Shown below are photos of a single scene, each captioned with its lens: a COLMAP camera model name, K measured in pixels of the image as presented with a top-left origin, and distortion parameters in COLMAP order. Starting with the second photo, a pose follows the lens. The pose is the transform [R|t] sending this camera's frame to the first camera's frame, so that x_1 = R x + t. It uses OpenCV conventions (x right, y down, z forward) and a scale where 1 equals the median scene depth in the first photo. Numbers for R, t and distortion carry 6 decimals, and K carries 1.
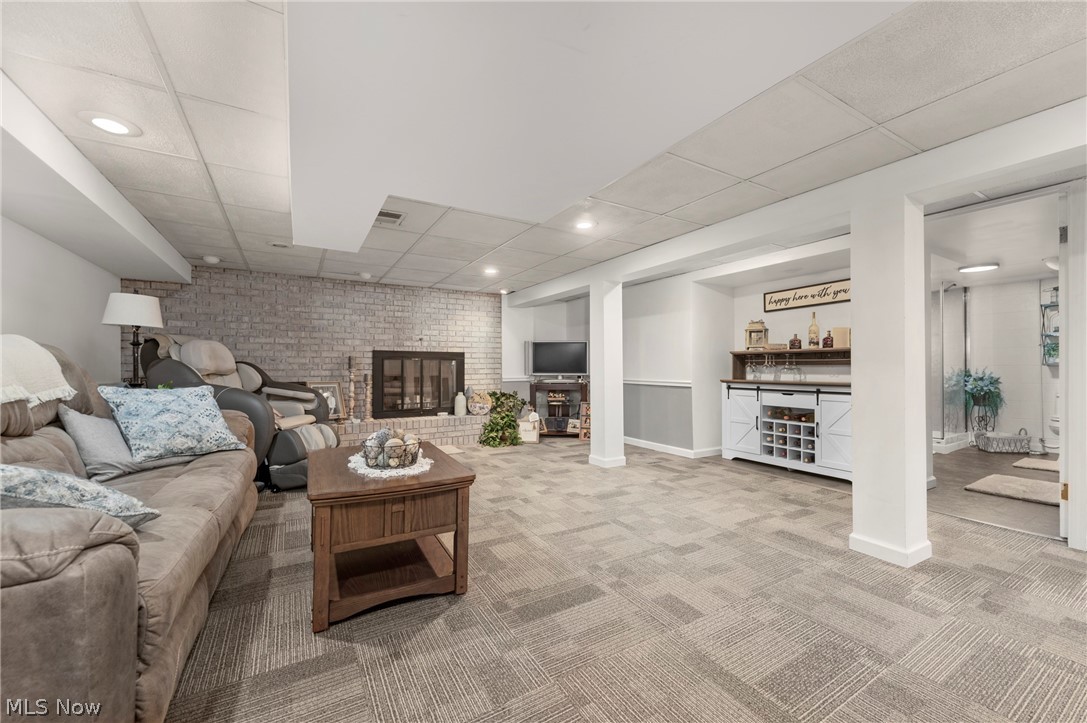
lens RADIAL K [[426.0, 0, 545.0], [0, 426.0, 363.8], [0, 0, 1]] dist [0.014398, -0.002768]
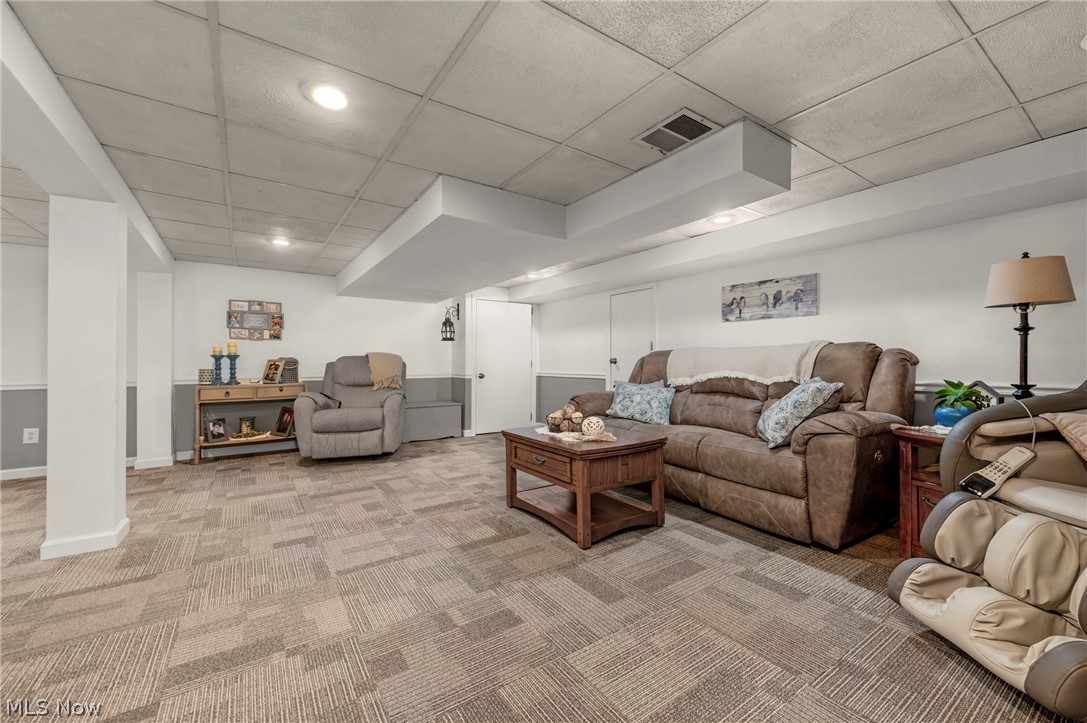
lens RADIAL K [[426.0, 0, 540.8], [0, 426.0, 360.9], [0, 0, 1]] dist [0.014398, -0.002768]
pose [[-0.998348, 0.002440, -0.057404, -0.184912], [0.002960, 0.999955, -0.008985, 0.032553], [0.057379, -0.009140, -0.998311, 2.146068]]
